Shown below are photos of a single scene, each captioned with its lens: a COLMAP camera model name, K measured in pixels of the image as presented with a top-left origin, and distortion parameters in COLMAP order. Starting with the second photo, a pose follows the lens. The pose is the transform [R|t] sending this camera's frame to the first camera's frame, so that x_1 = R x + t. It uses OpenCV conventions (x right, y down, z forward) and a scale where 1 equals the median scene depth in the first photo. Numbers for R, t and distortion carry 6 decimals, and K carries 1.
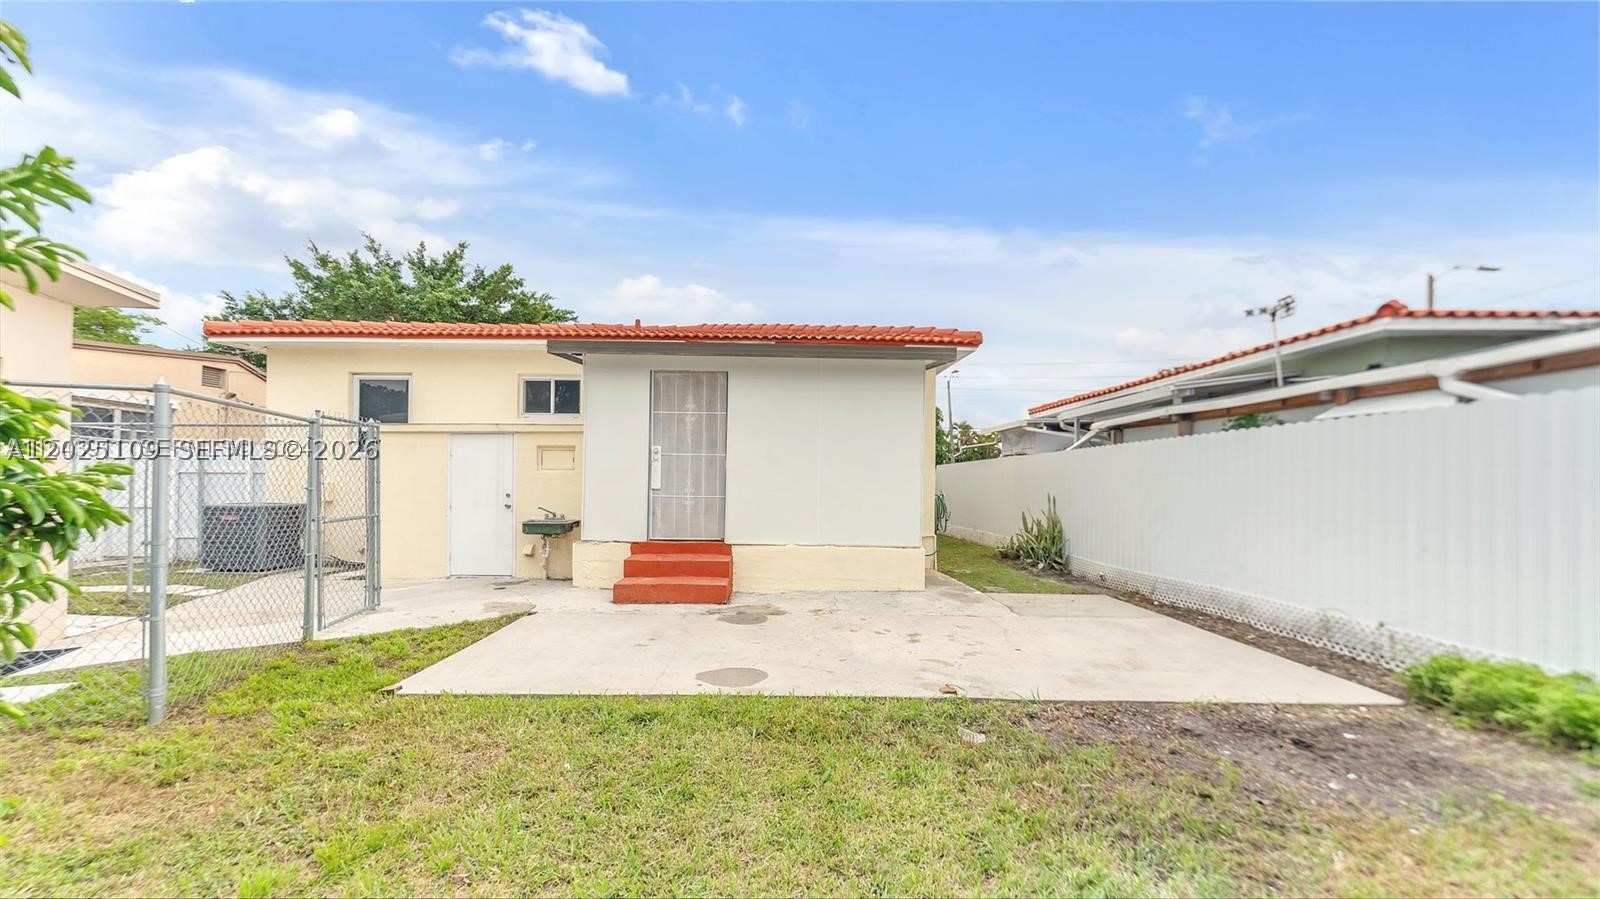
lens RADIAL K [[654.6, 0, 800.5], [0, 654.6, 482.3], [0, 0, 1]] dist [0.001036, 0.000033]
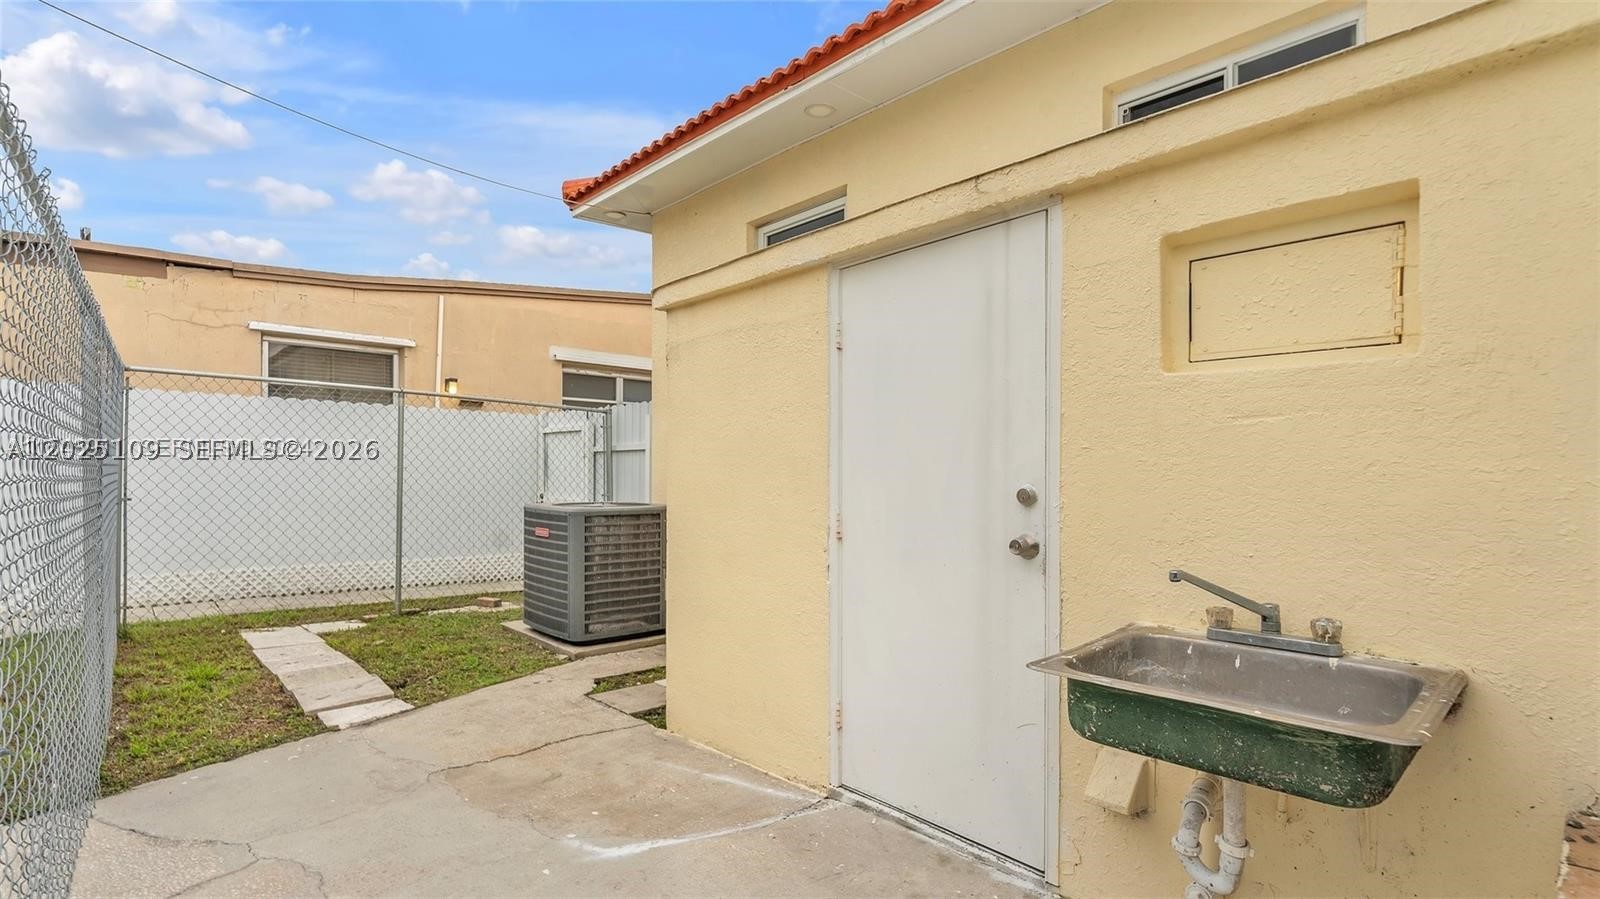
lens RADIAL K [[756.5, 0, 793.8], [0, 756.5, 472.8], [0, 0, 1]] dist [-0.001546, -0.000111]
pose [[0.653510, -0.007283, -0.756883, -0.331342], [0.001151, 0.999962, -0.008628, 0.015078], [0.756917, 0.004767, 0.653494, 0.838170]]
